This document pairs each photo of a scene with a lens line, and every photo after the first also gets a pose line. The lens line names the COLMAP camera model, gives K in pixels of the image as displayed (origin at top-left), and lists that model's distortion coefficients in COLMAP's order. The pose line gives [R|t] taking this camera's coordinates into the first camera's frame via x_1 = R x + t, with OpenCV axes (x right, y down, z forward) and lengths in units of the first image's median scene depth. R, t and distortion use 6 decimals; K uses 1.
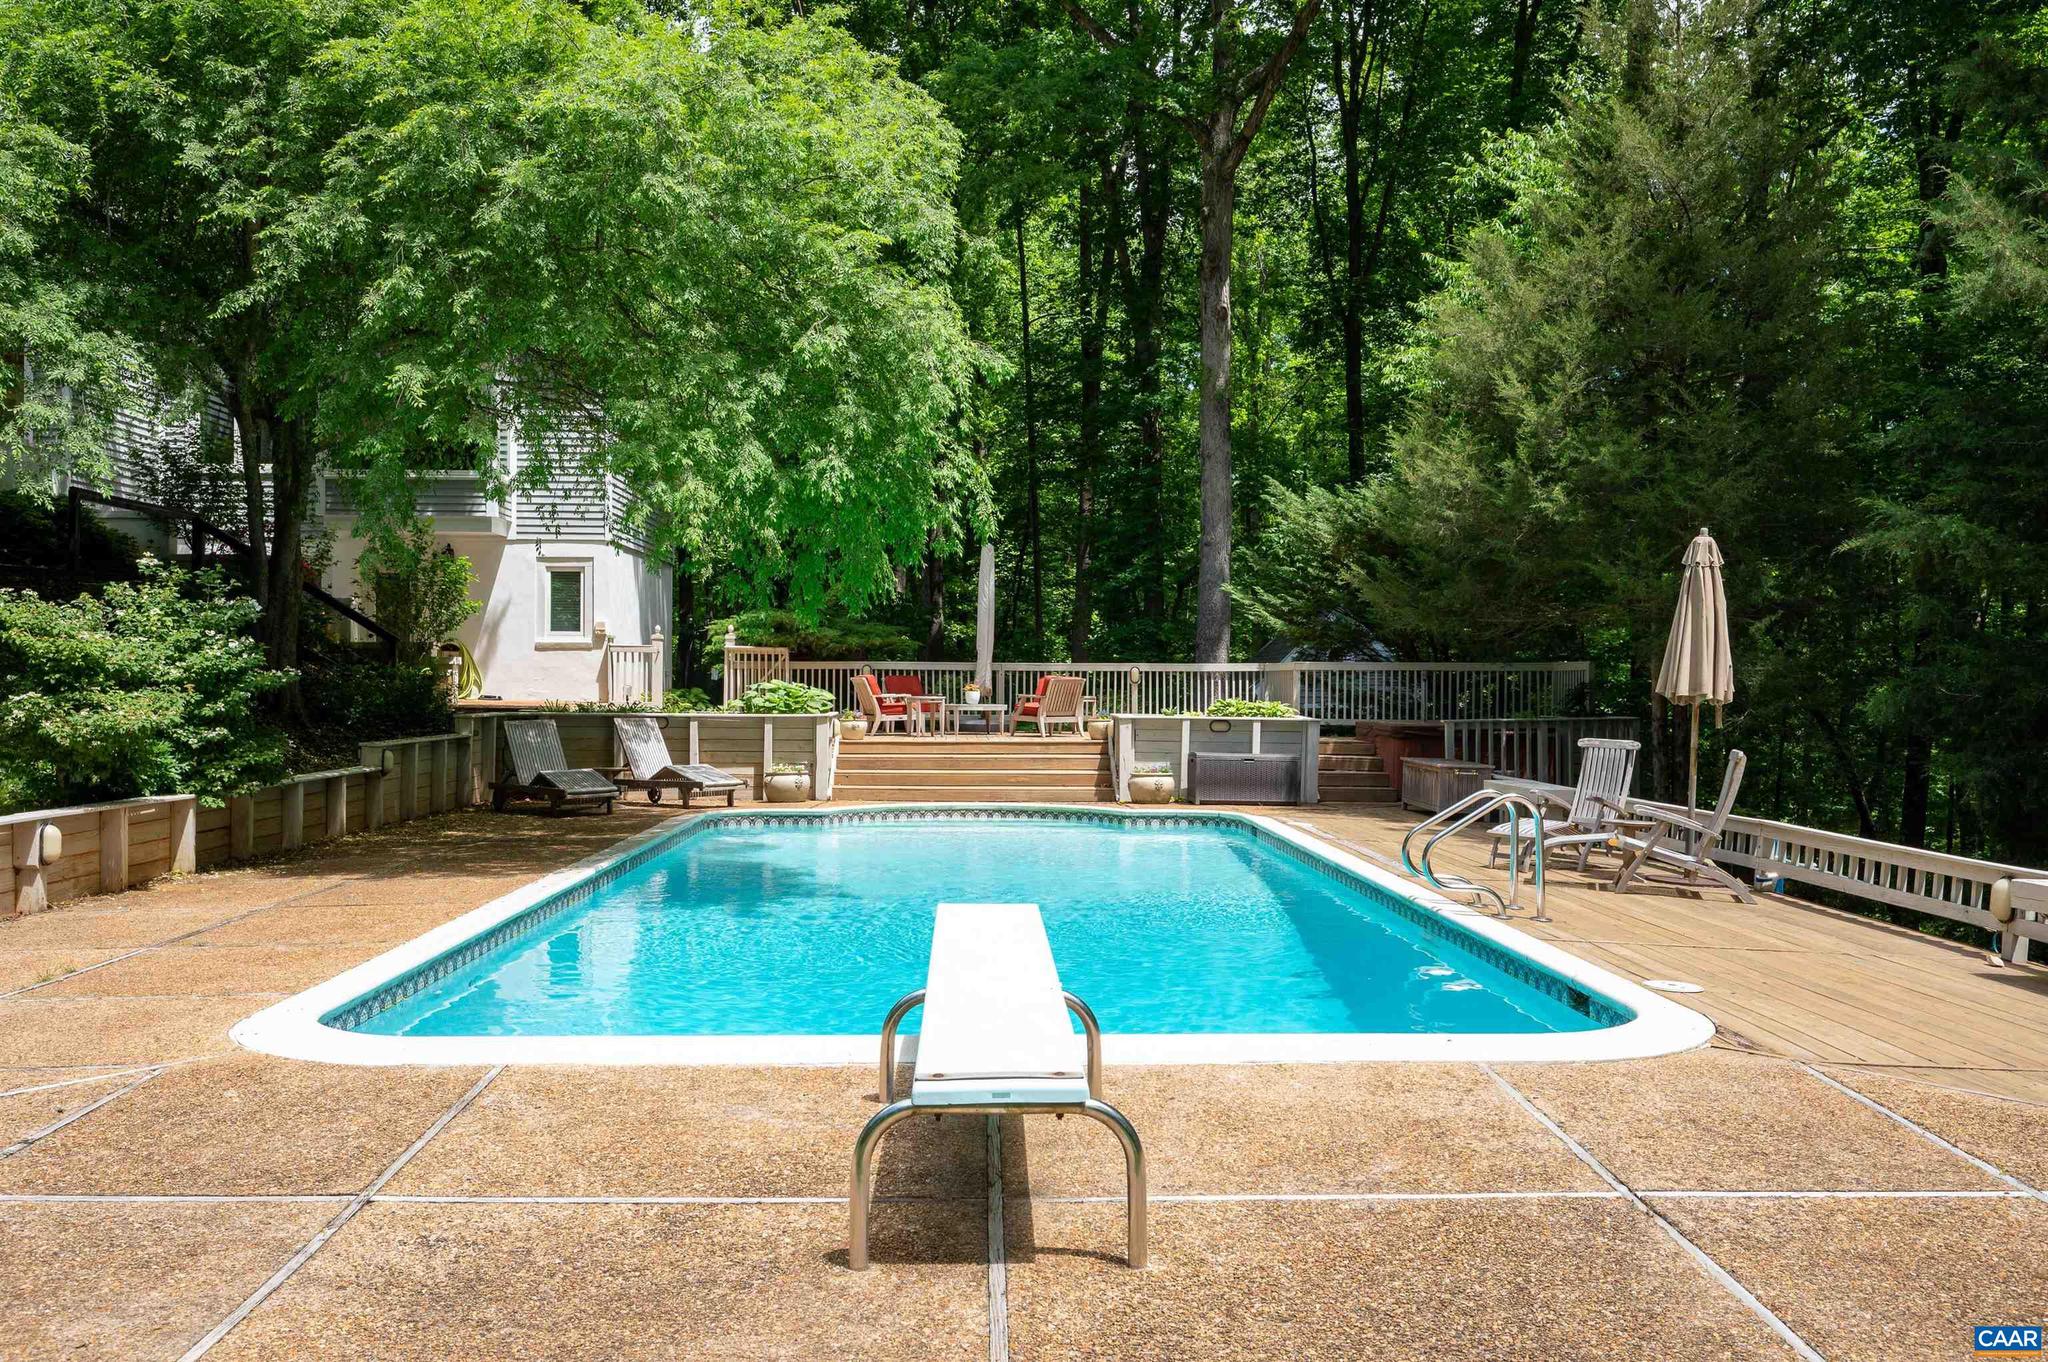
lens RADIAL K [[1604.8, 0, 1024.0], [0, 1604.8, 681.0], [0, 0, 1]] dist [-0.004773, 0.002073]
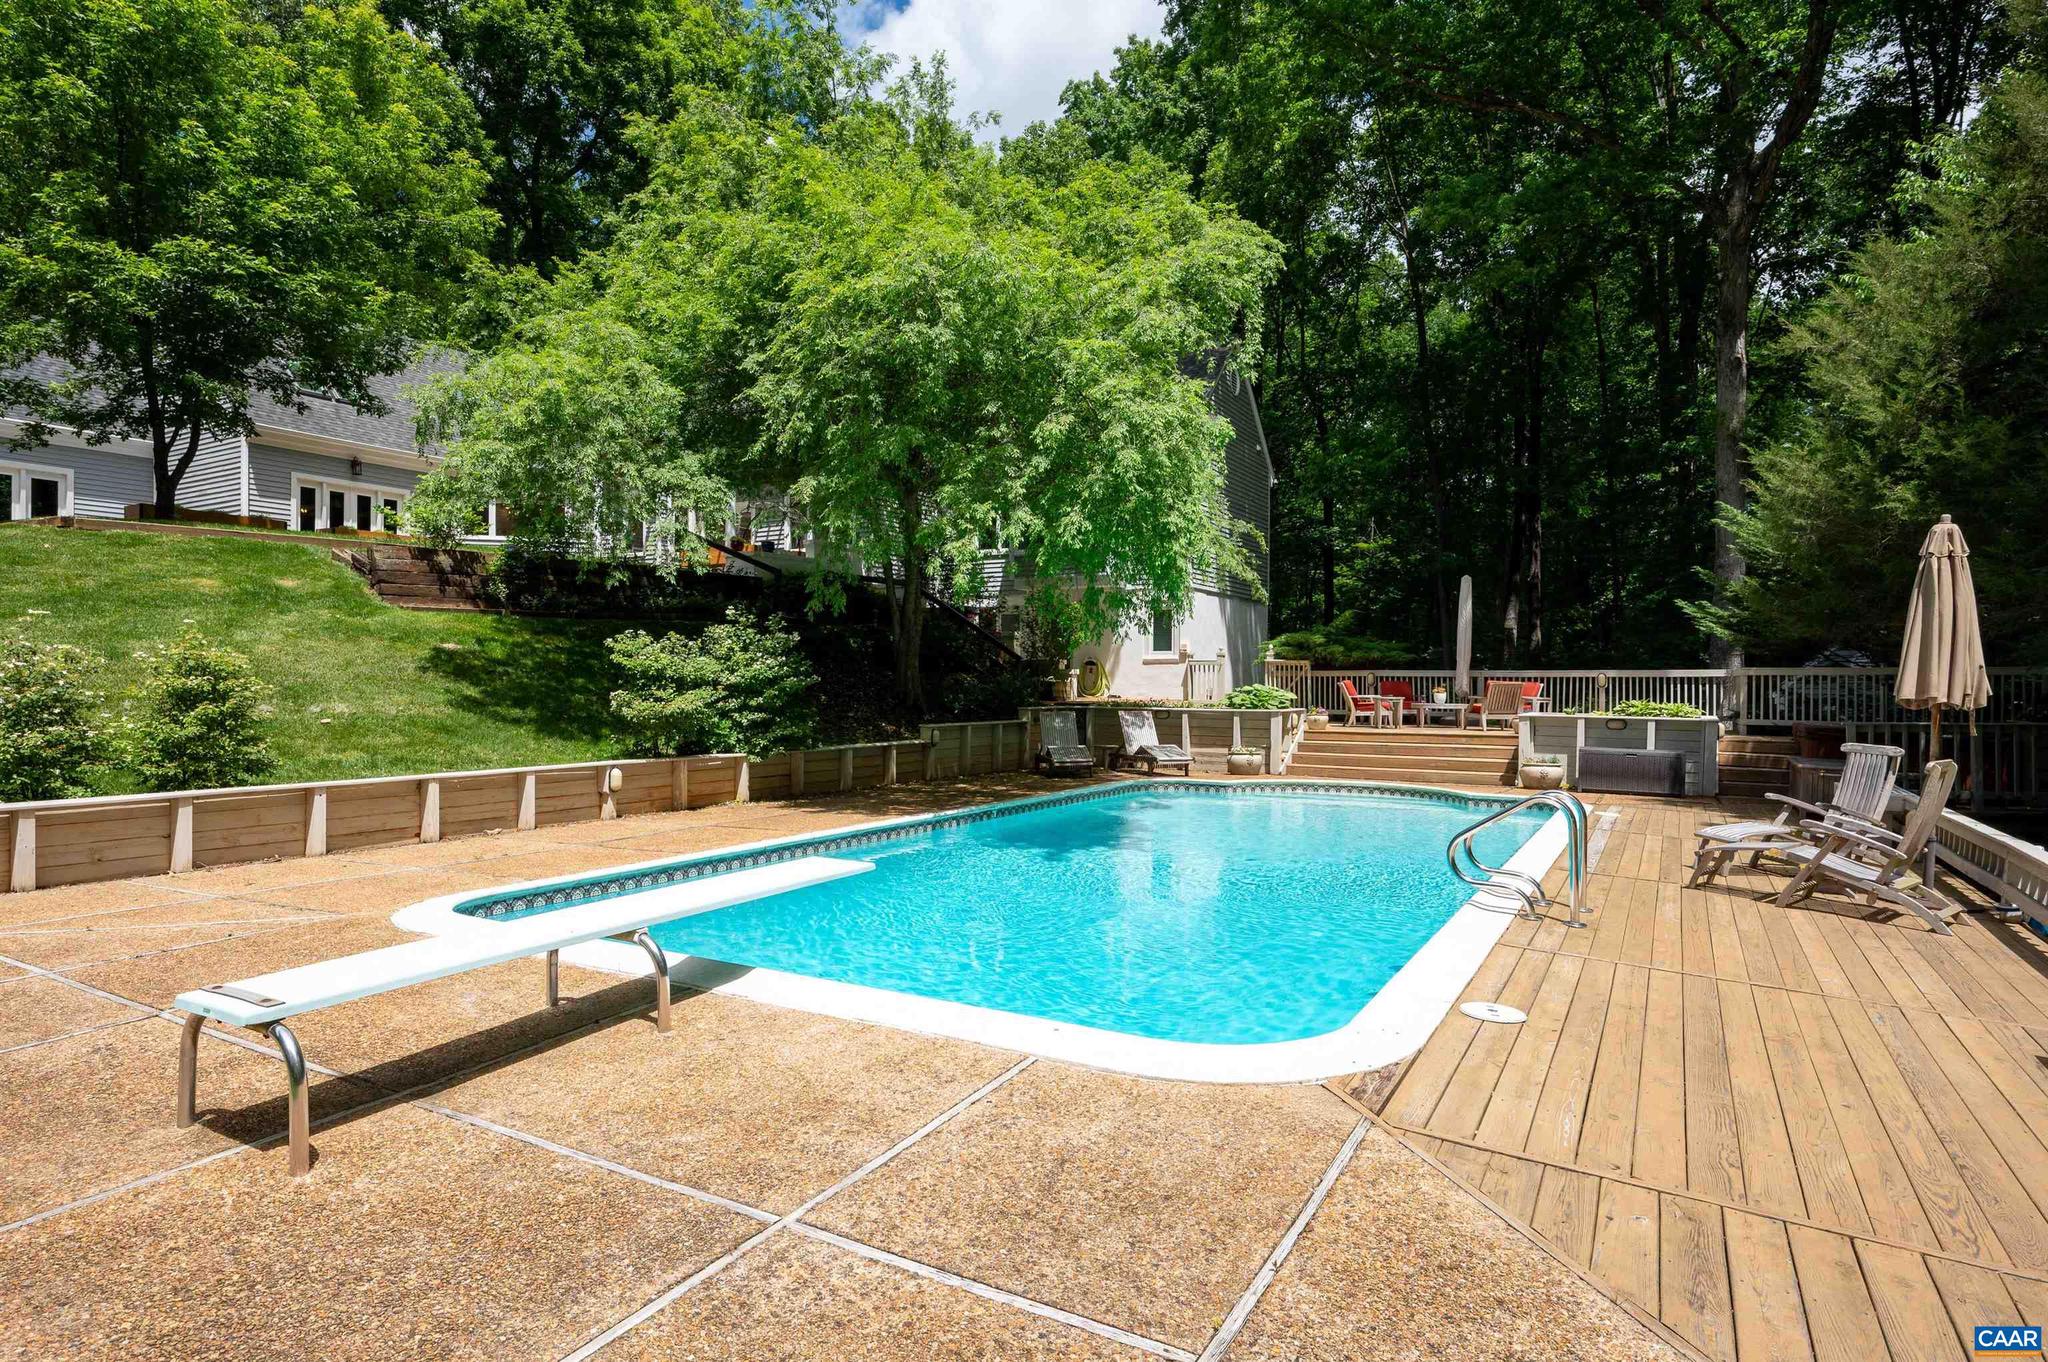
lens RADIAL K [[1105.4, 0, 1024.0], [0, 1105.4, 681.0], [0, 0, 1]] dist [-0.003824, -0.000363]
pose [[0.848642, -0.002252, -0.528964, 0.273803], [-0.000317, 0.999989, -0.004765, 0.001848], [0.528968, 0.004211, 0.848631, 0.170725]]
